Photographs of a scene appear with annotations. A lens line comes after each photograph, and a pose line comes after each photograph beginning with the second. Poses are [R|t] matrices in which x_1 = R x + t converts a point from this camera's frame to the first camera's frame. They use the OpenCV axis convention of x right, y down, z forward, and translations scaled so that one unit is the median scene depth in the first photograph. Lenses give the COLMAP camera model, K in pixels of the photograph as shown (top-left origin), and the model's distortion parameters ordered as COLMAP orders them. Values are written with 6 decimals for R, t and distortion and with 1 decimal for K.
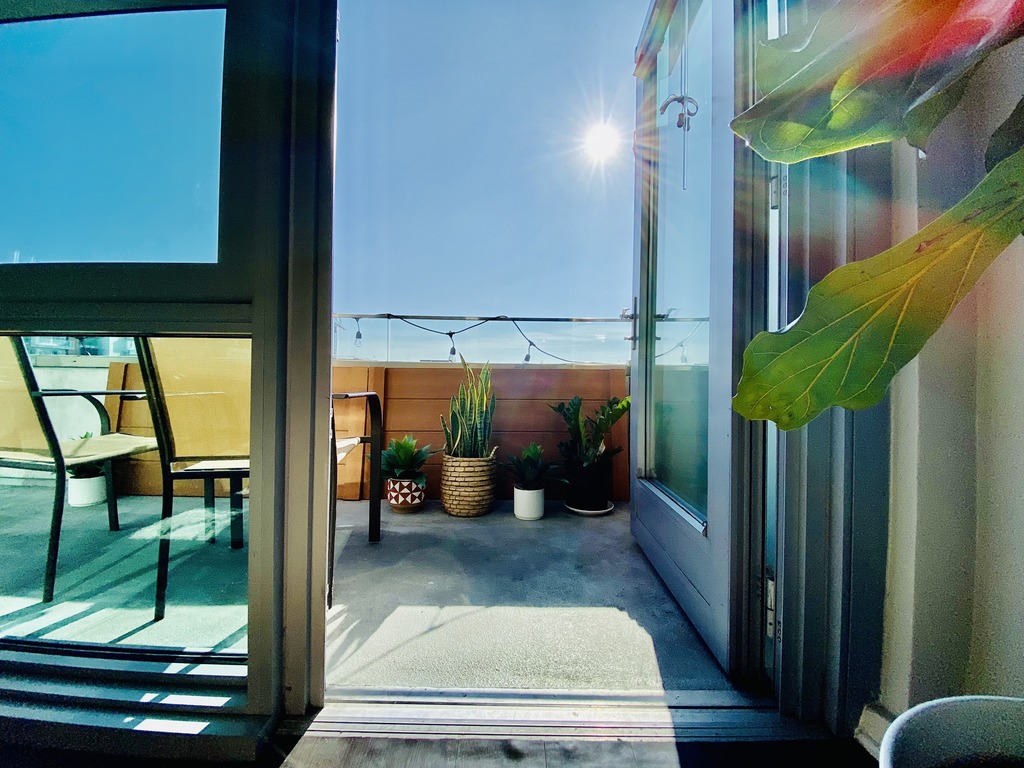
lens RADIAL K [[414.3, 0, 503.2], [0, 414.3, 380.4], [0, 0, 1]] dist [0.000334, -0.000144]
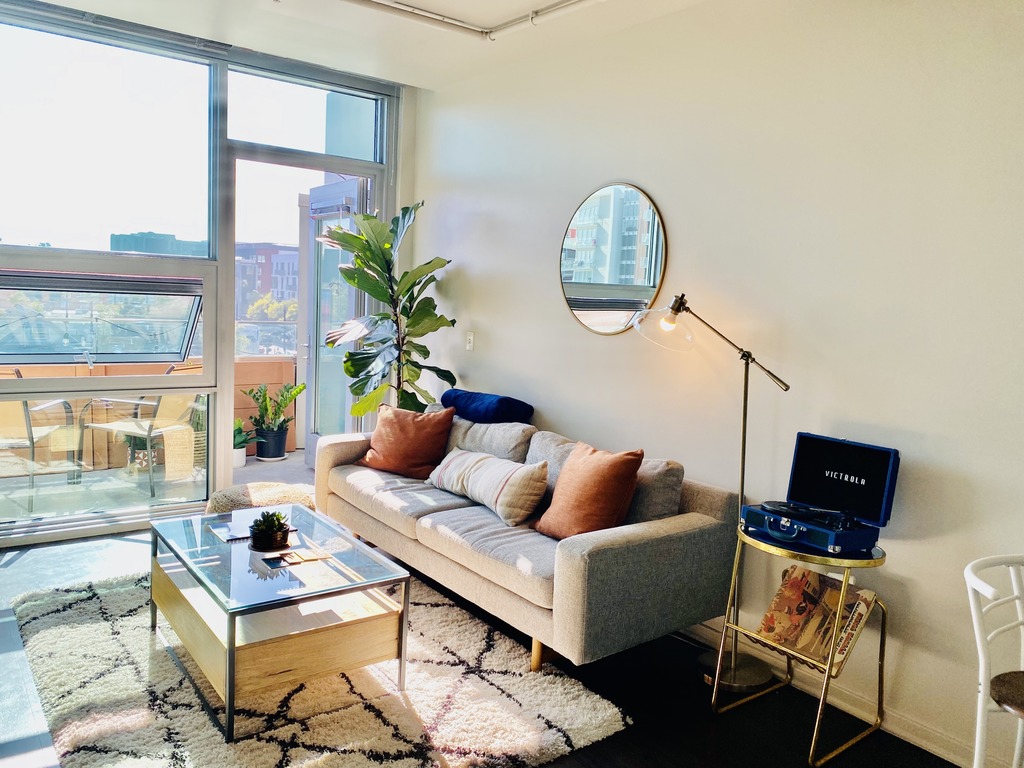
lens RADIAL K [[765.8, 0, 512.0], [0, 765.8, 384.0], [0, 0, 1]] dist [0.008529, -0.004015]
pose [[0.795592, -0.043655, 0.604258, -0.821808], [-0.048998, 0.989496, 0.136000, -0.404057], [-0.603848, -0.137808, 0.785096, -1.789225]]
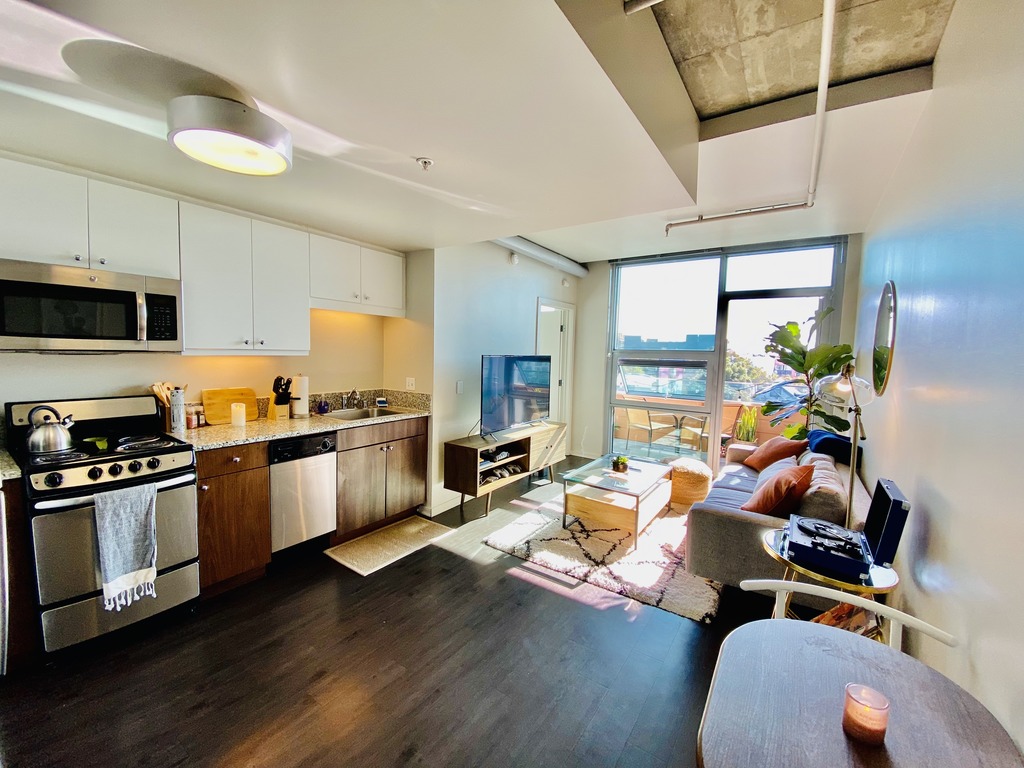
lens RADIAL K [[414.3, 0, 503.2], [0, 414.3, 380.4], [0, 0, 1]] dist [0.000334, -0.000144]
pose [[0.815068, 0.051158, -0.577102, 0.173208], [-0.009146, 0.997106, 0.075471, -0.418549], [0.579293, -0.056236, 0.813177, -2.158141]]
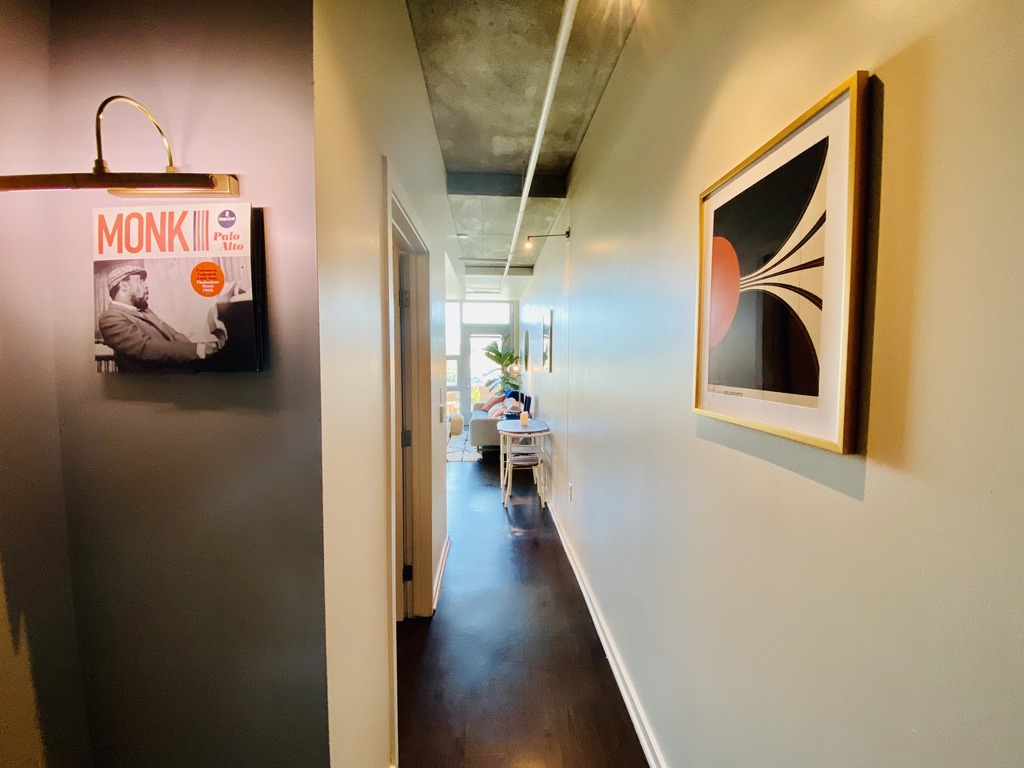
lens RADIAL K [[414.3, 0, 503.2], [0, 414.3, 380.4], [0, 0, 1]] dist [0.000334, -0.000144]
pose [[0.999109, -0.014384, 0.039688, 0.067152], [0.011165, 0.996720, 0.080152, -0.479521], [-0.040711, -0.079638, 0.995992, -3.667112]]
